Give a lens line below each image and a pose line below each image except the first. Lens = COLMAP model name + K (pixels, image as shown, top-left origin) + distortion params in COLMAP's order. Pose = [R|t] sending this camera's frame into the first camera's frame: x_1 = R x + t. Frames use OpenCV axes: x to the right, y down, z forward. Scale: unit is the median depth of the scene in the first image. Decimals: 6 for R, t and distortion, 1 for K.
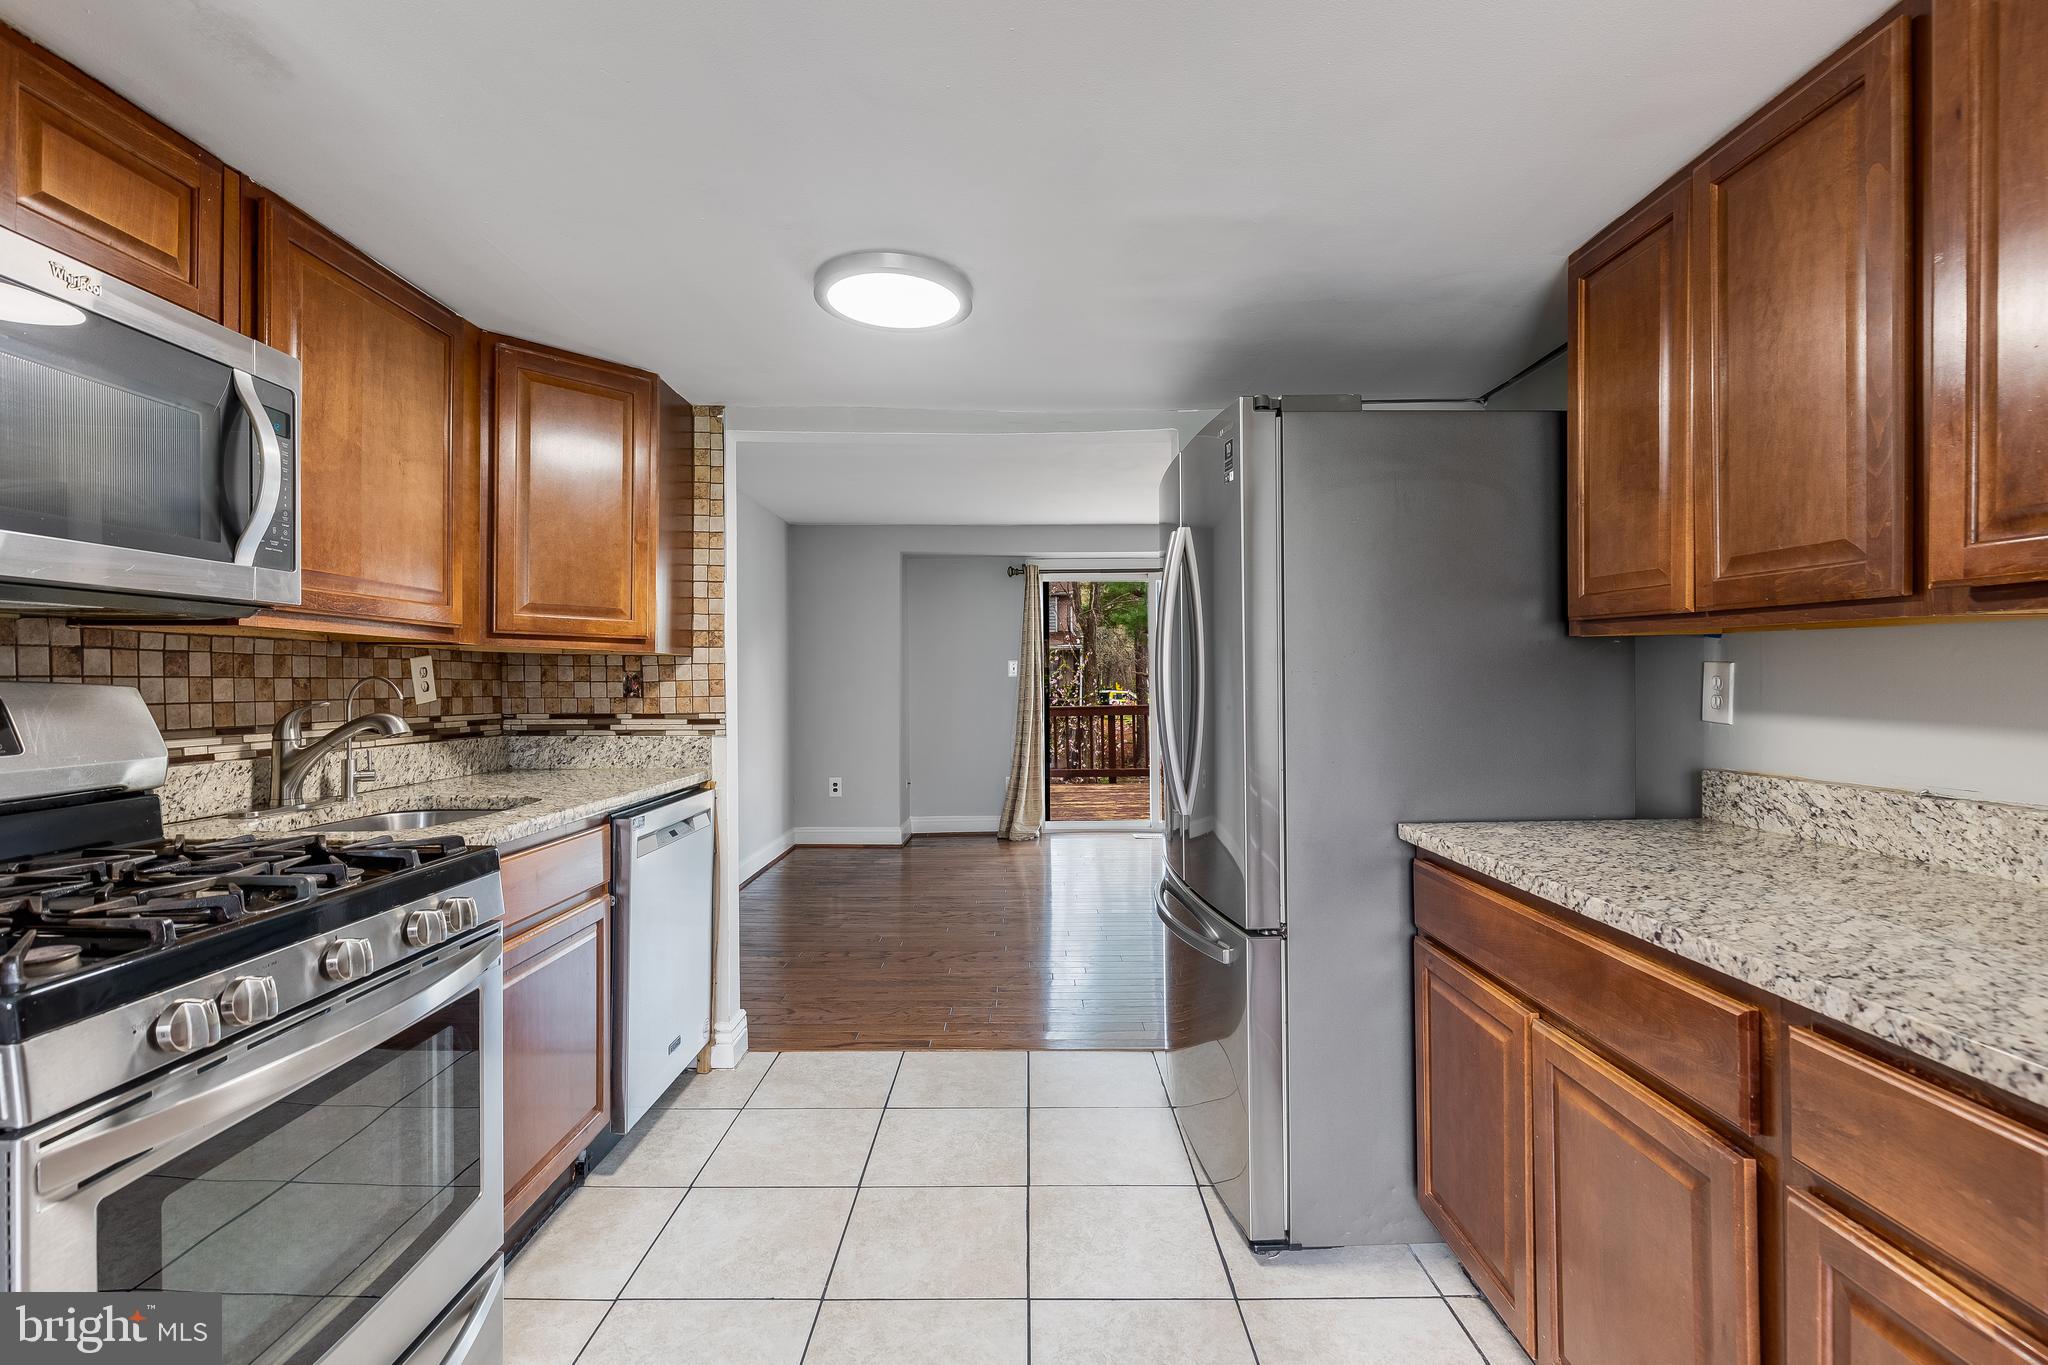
lens RADIAL K [[928.6, 0, 1009.6], [0, 928.6, 676.0], [0, 0, 1]] dist [0.000495, 0.001476]
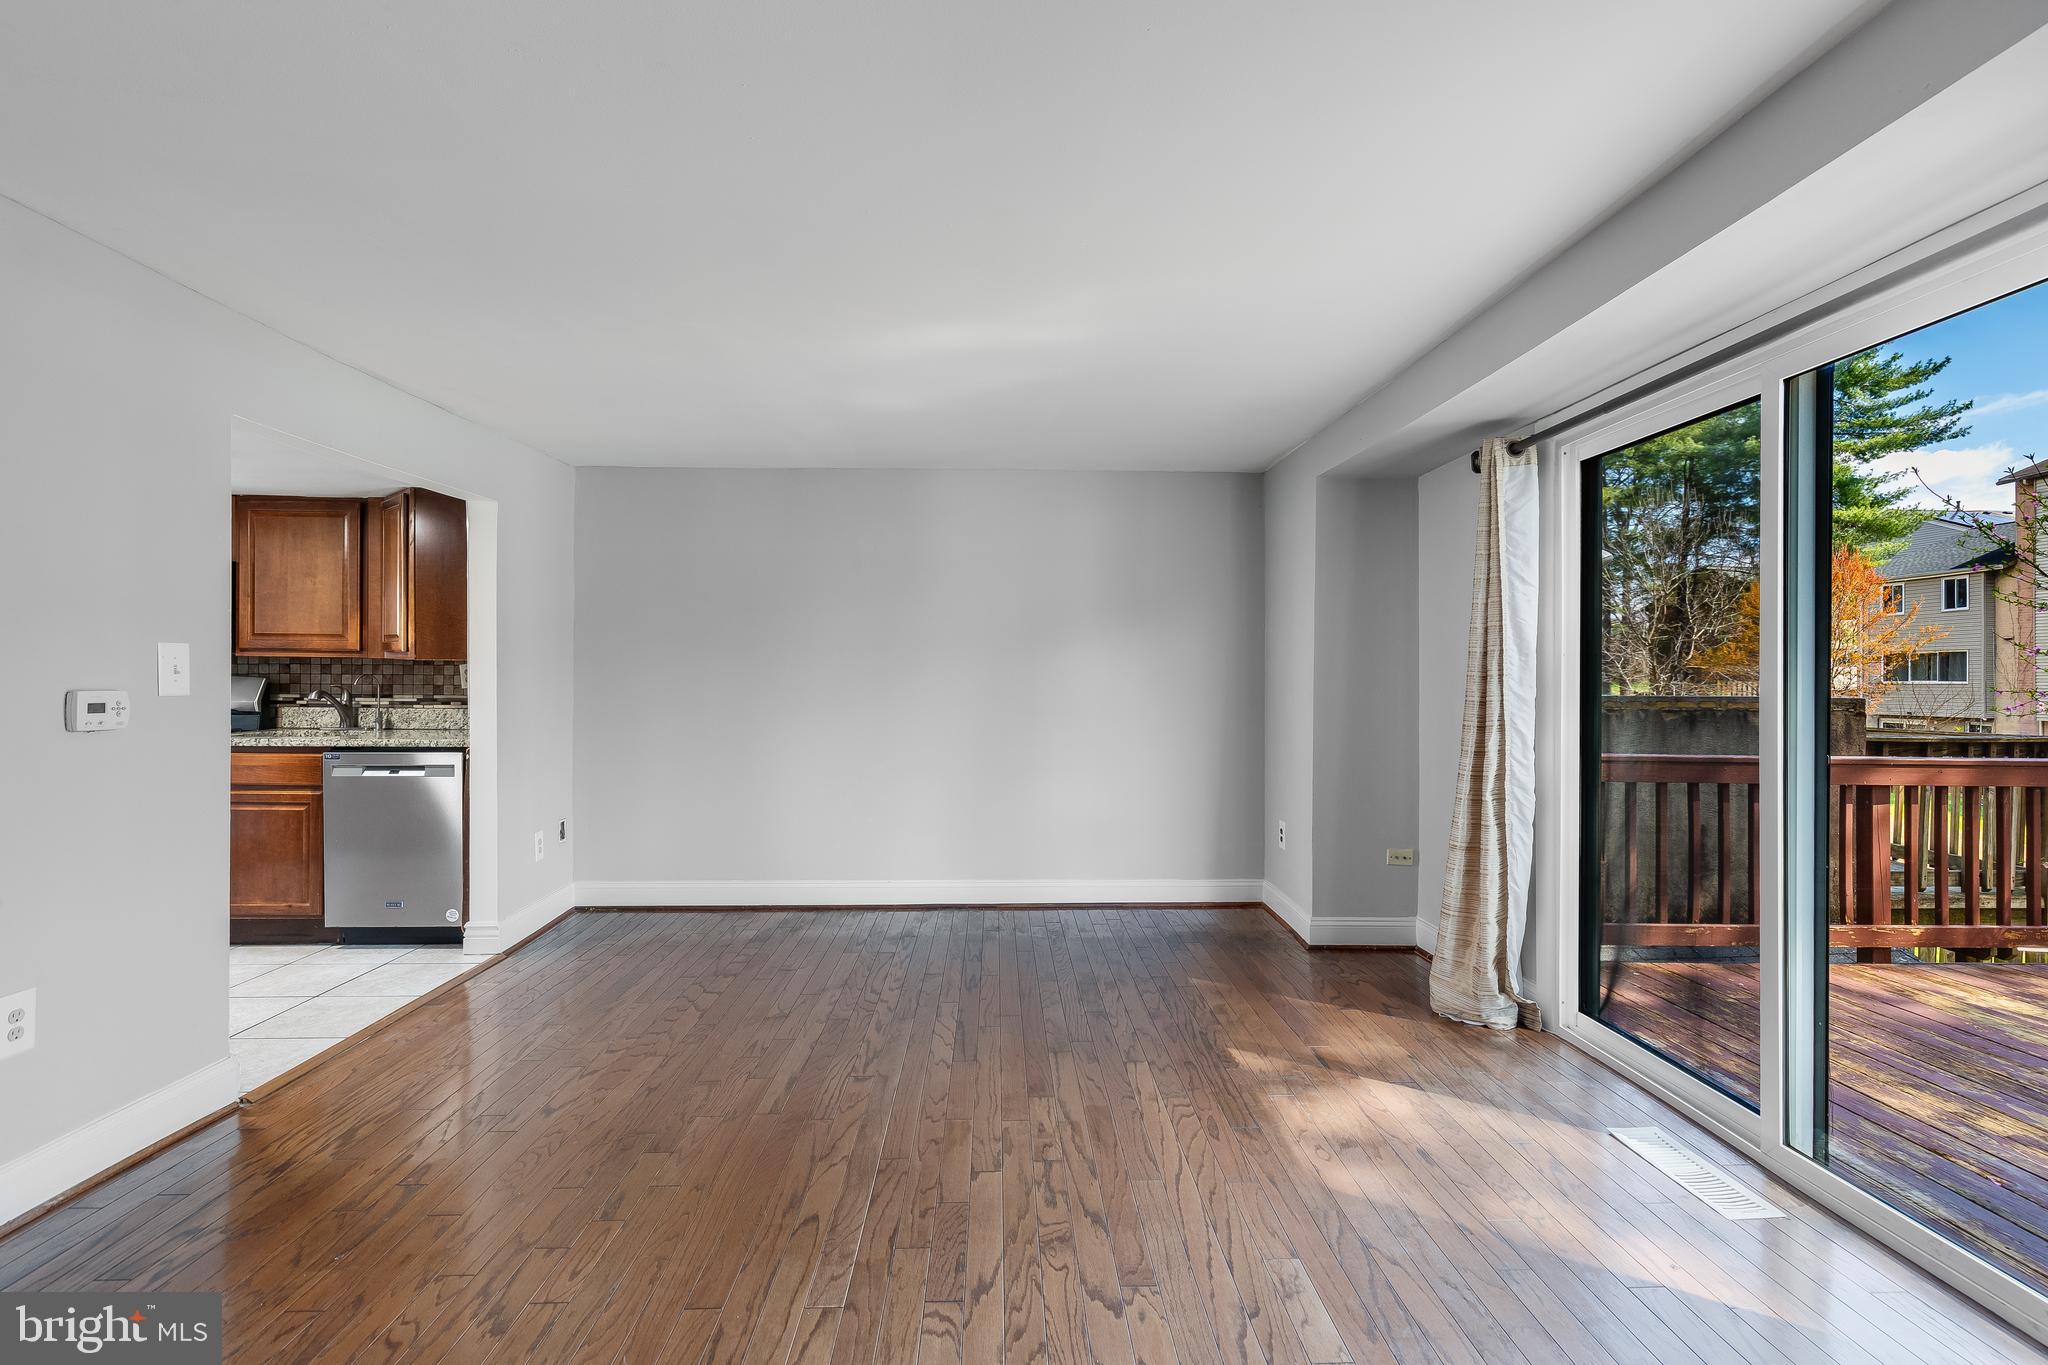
lens RADIAL K [[928.6, 0, 1009.6], [0, 928.6, 676.0], [0, 0, 1]] dist [0.000495, 0.001476]
pose [[0.034380, 0.008470, -0.999373, 1.302149], [-0.001787, 0.999963, 0.008413, -0.013998], [0.999407, 0.001497, 0.034394, 2.043883]]
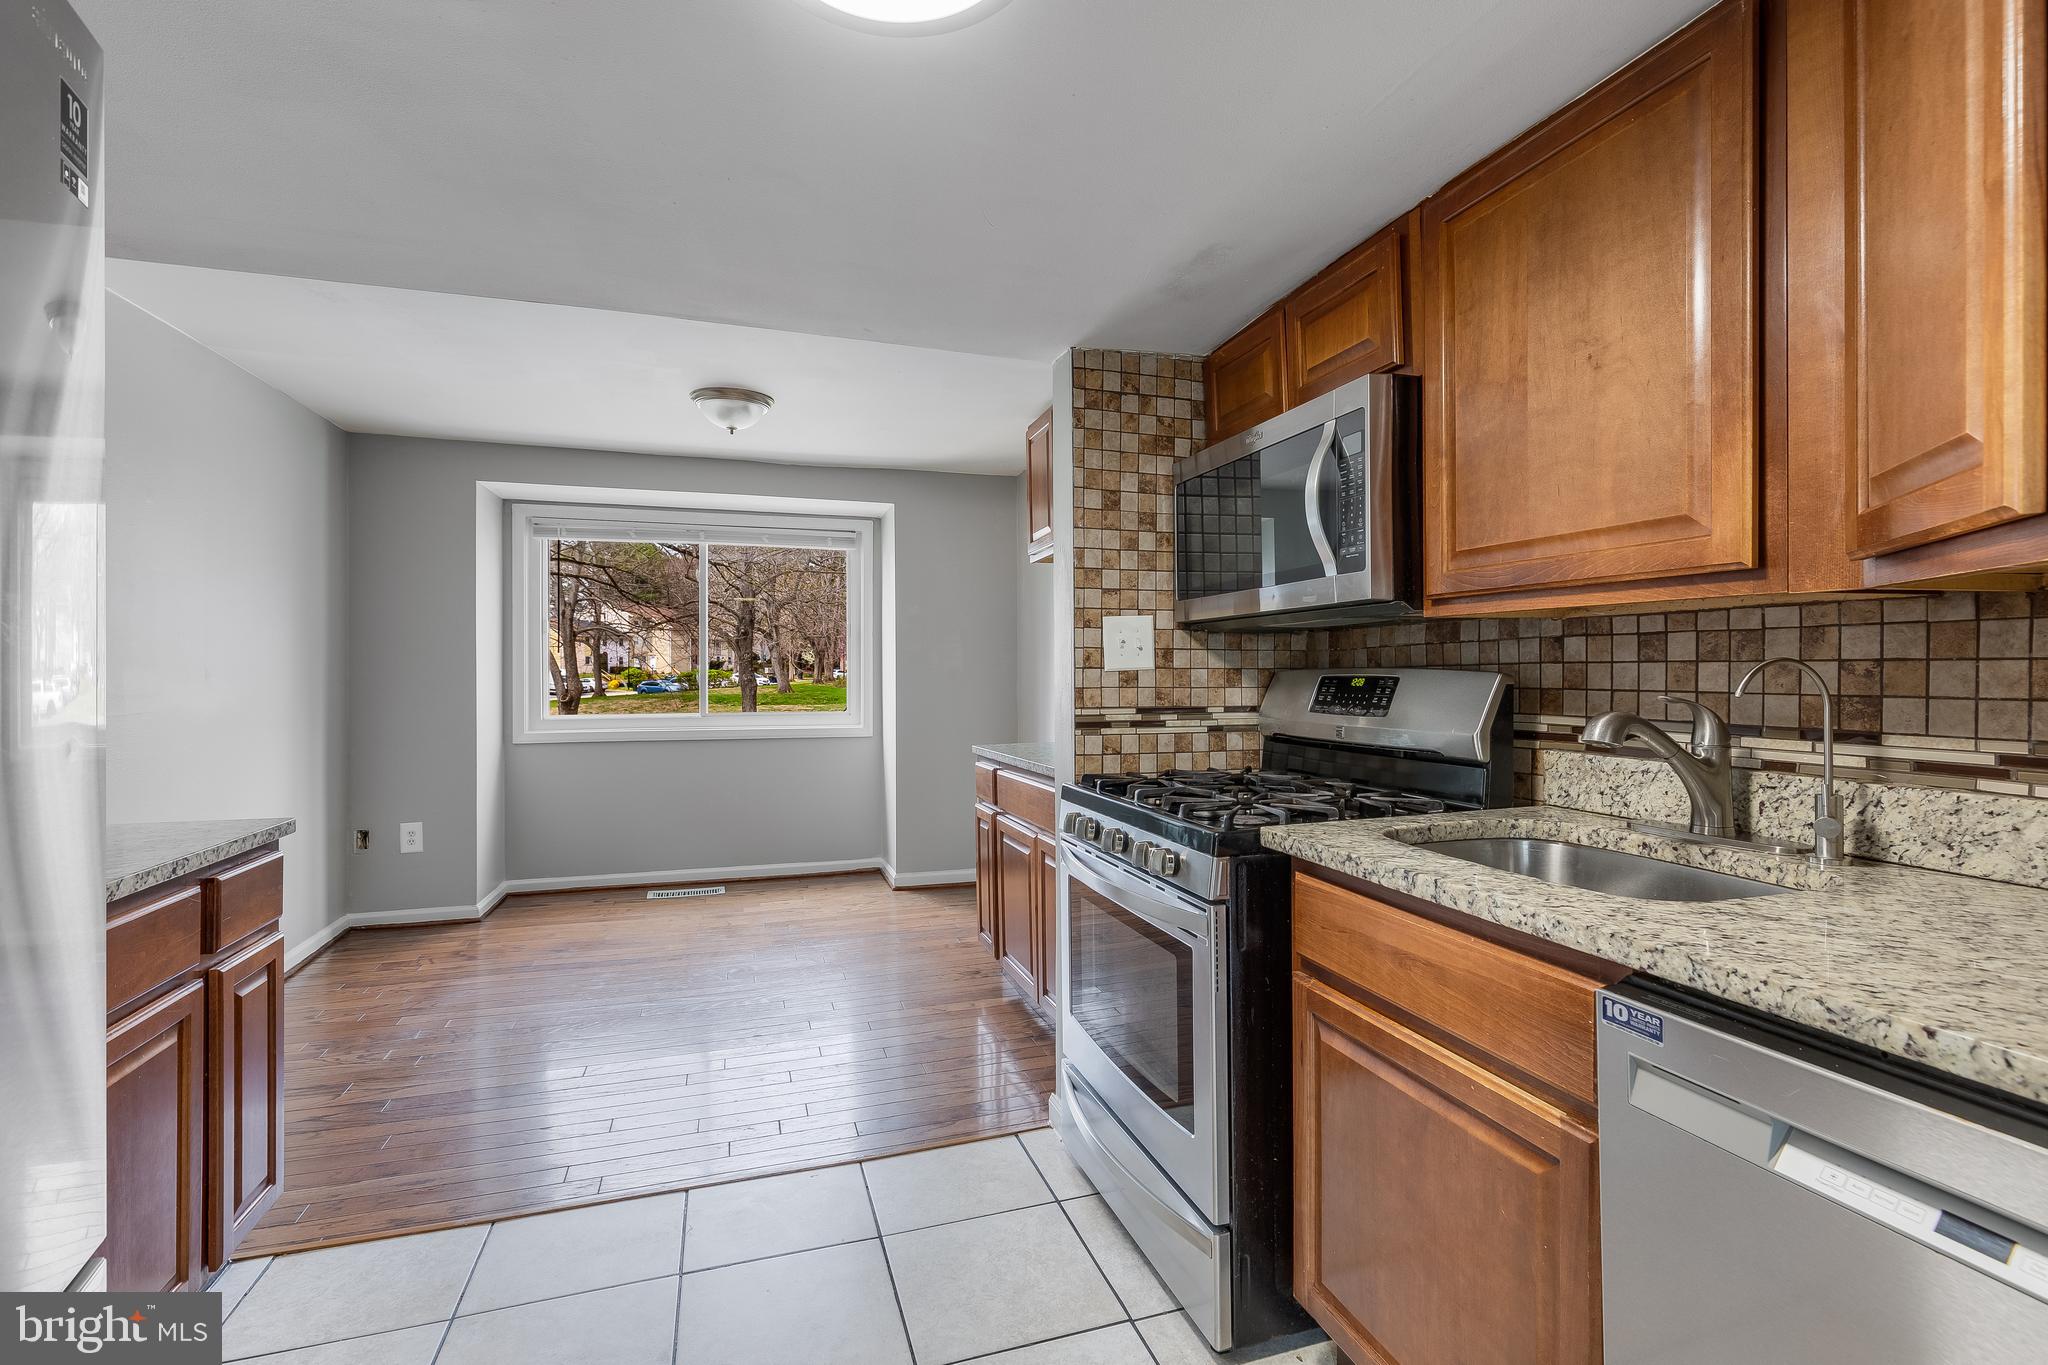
lens RADIAL K [[929.2, 0, 1026.3], [0, 929.2, 670.8], [0, 0, 1]] dist [-0.000644, -0.000255]
pose [[-0.946731, 0.010924, -0.321841, -0.020297], [0.012480, 0.999918, -0.002772, 0.003475], [0.321785, -0.006641, -0.946790, 1.186653]]
